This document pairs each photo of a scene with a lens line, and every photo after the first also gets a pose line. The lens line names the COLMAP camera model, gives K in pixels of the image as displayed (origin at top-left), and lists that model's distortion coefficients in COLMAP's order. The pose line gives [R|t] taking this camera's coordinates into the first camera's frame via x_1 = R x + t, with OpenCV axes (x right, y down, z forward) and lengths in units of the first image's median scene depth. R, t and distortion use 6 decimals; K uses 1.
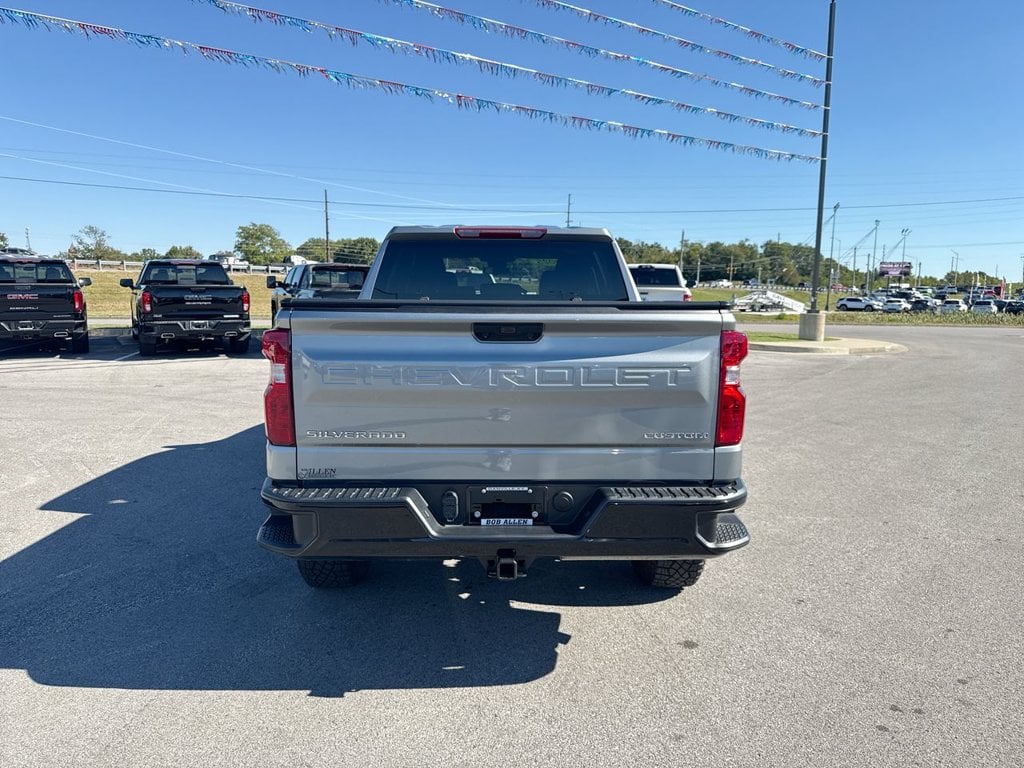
lens RADIAL K [[730.7, 0, 502.8], [0, 730.7, 383.9], [0, 0, 1]] dist [0.096423, -0.097983]
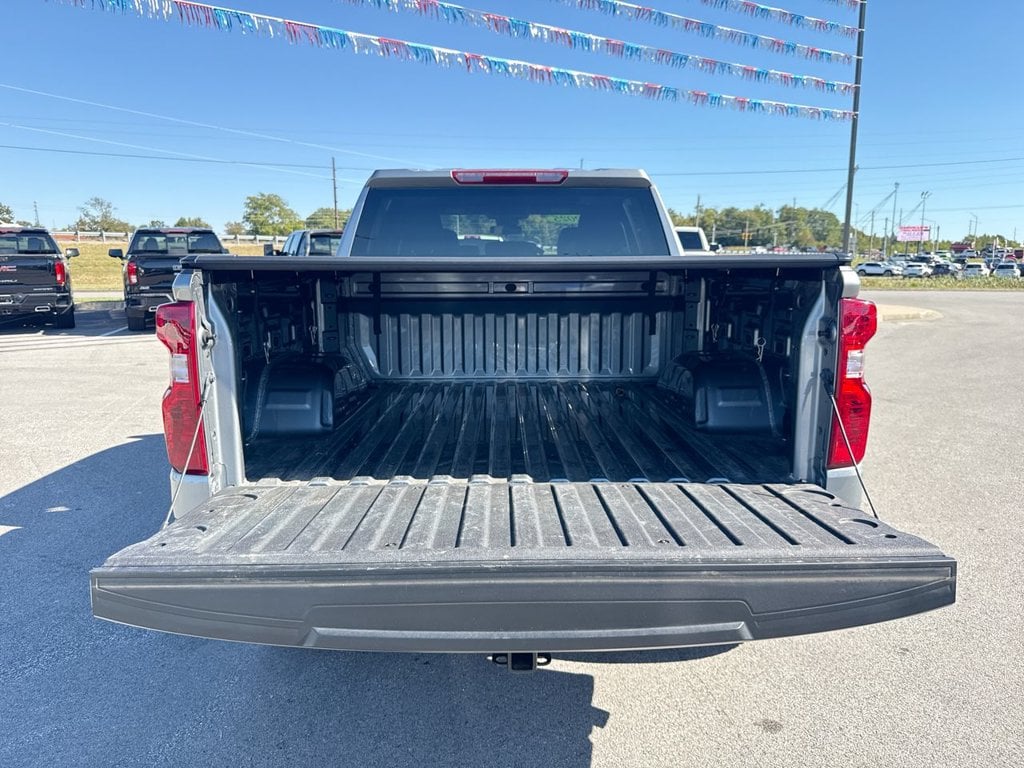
lens RADIAL K [[707.6, 0, 513.6], [0, 707.6, 378.3], [0, 0, 1]] dist [0.025372, -0.003684]
pose [[0.999945, -0.009719, -0.003881, 0.001105], [0.009860, 0.999223, 0.038152, -0.010374], [0.003507, -0.038188, 0.999264, 0.136880]]
